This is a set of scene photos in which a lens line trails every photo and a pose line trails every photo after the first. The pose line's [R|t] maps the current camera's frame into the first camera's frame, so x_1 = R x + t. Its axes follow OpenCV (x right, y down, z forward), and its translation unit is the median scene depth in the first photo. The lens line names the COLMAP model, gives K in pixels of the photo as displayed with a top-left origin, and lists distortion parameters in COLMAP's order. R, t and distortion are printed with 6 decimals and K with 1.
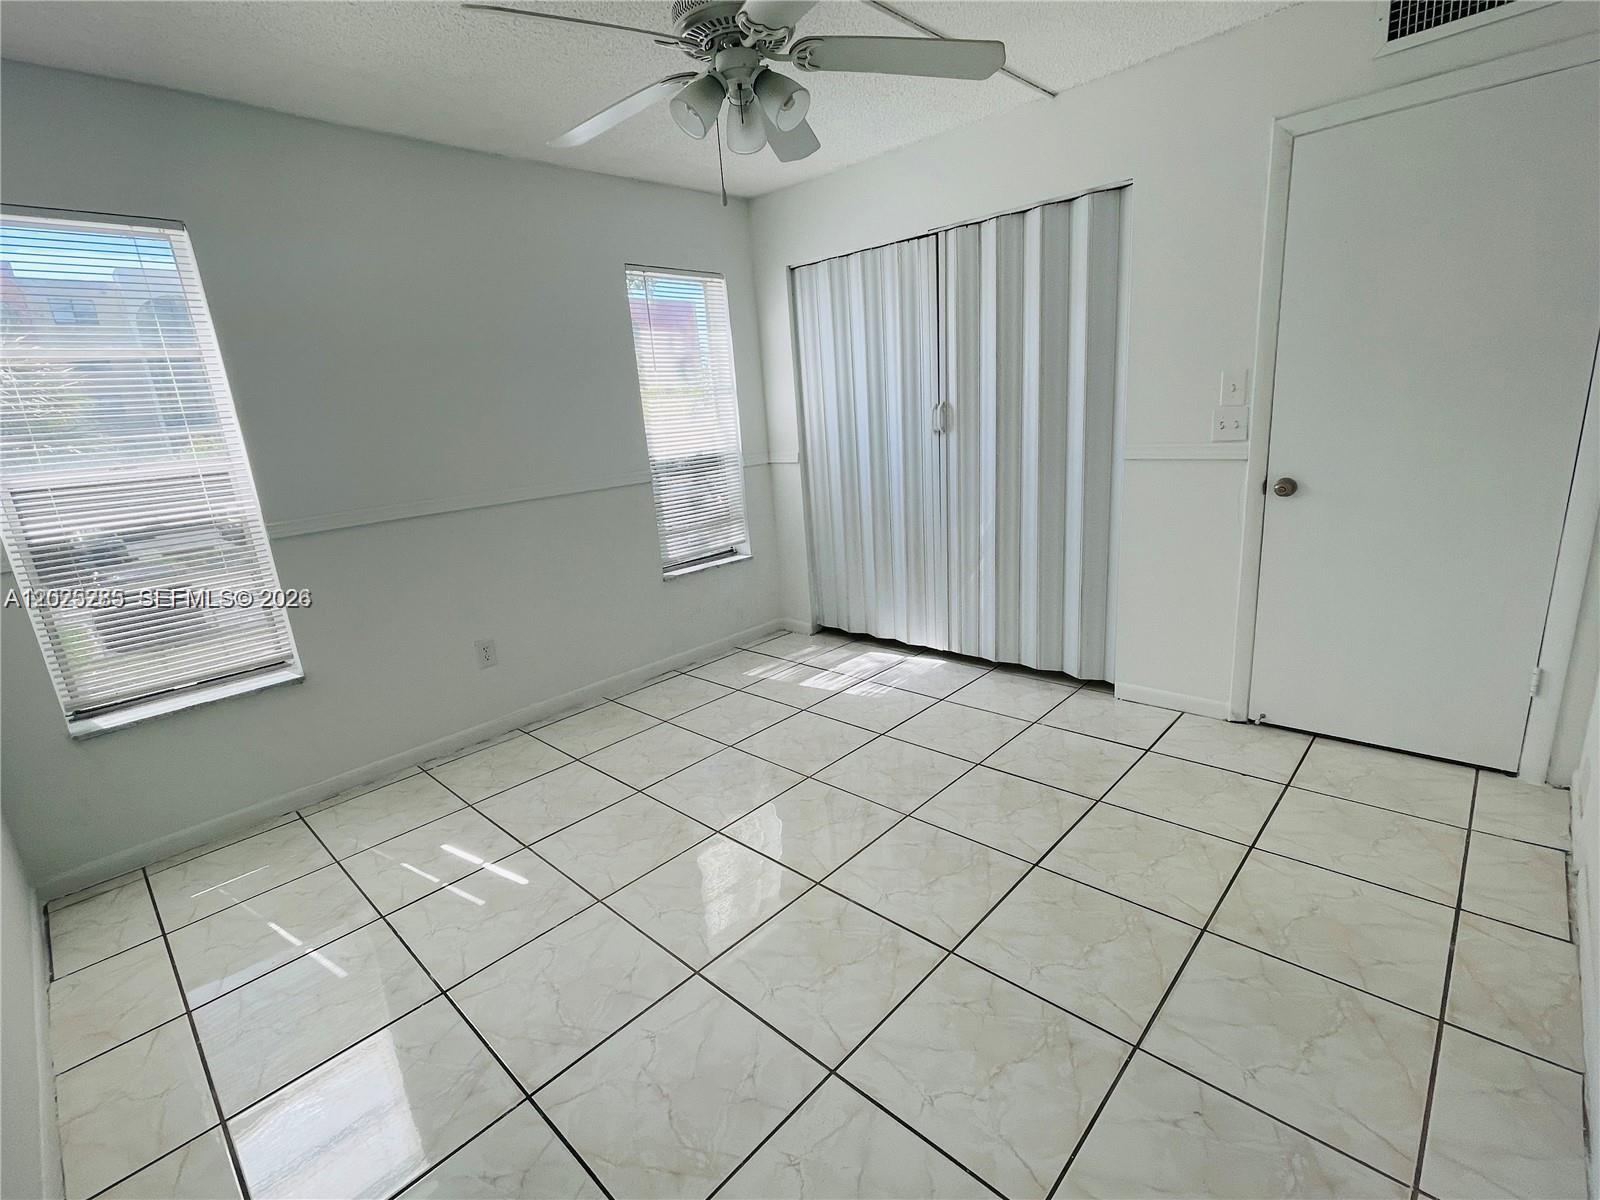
lens RADIAL K [[740.2, 0, 799.4], [0, 740.2, 598.2], [0, 0, 1]] dist [0.000109, -0.000292]
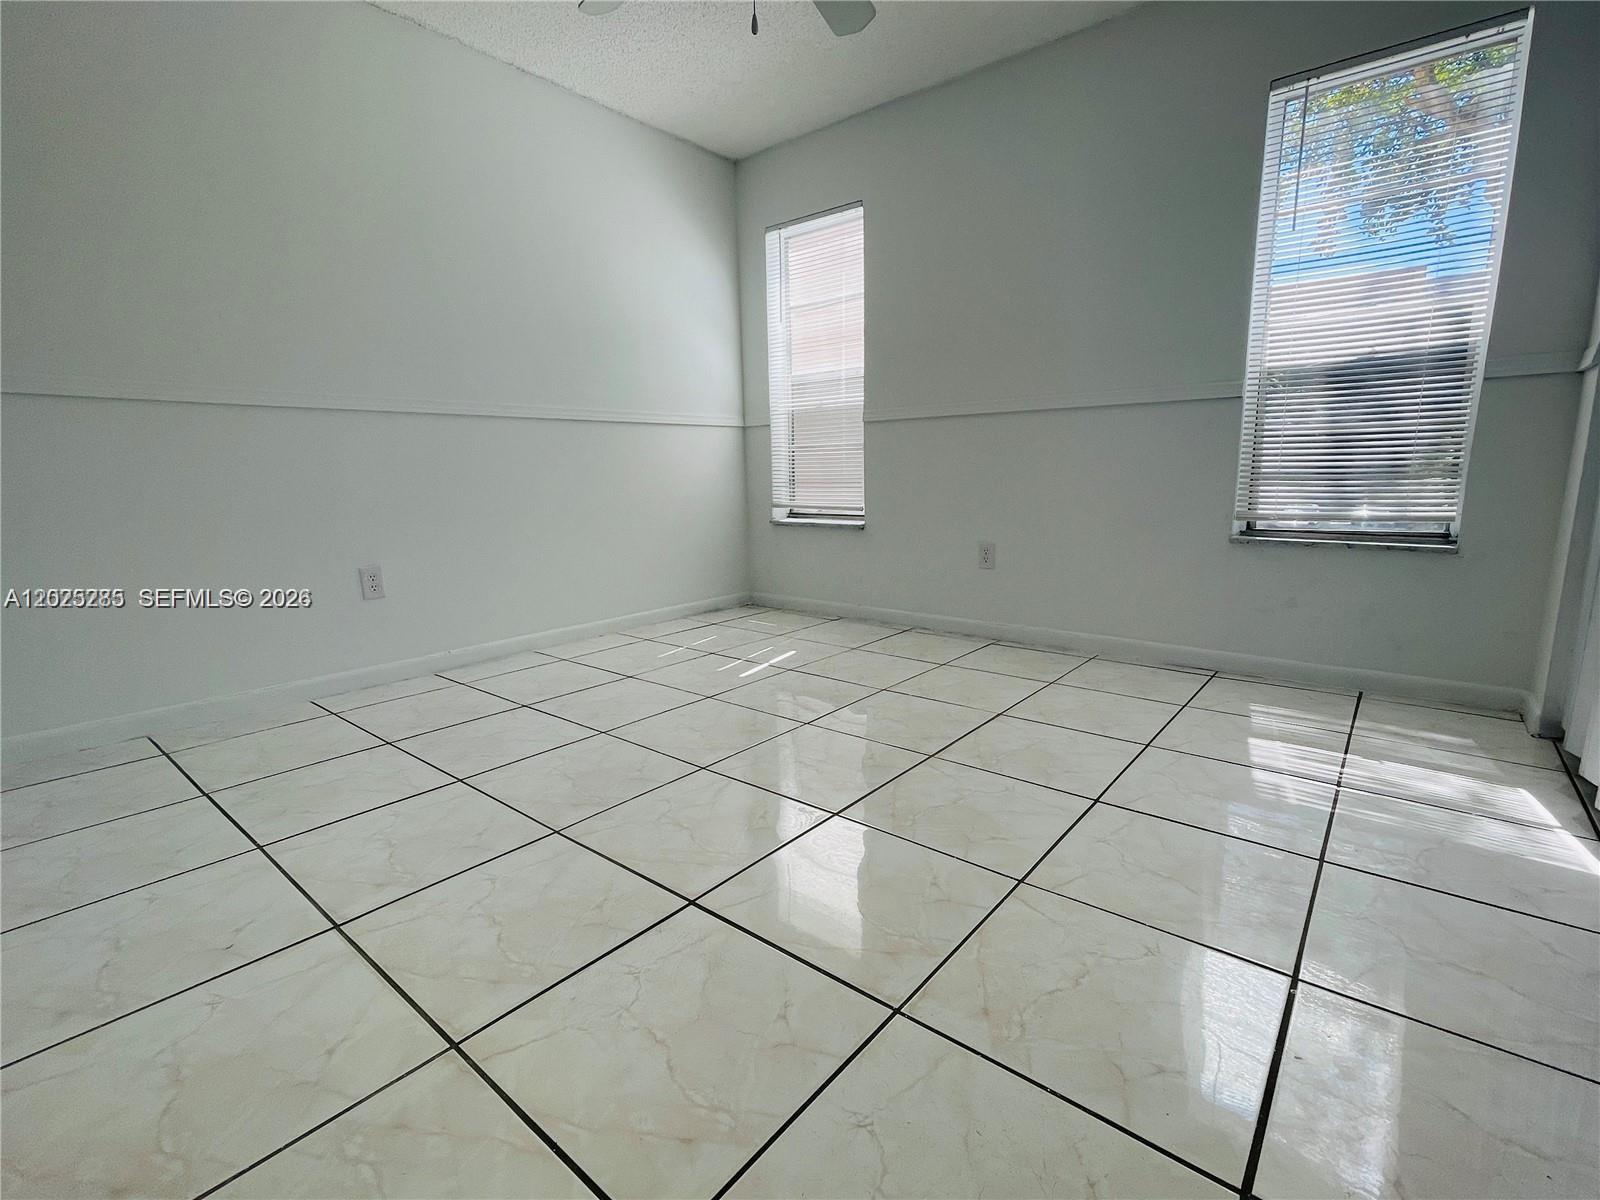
lens RADIAL K [[740.2, 0, 800.6], [0, 740.2, 600.3], [0, 0, 1]] dist [0.000109, -0.000292]
pose [[0.067790, 0.245762, -0.966957, 0.495222], [-0.239693, 0.944813, 0.223330, -0.030580], [0.968479, 0.216634, 0.122957, 0.536374]]
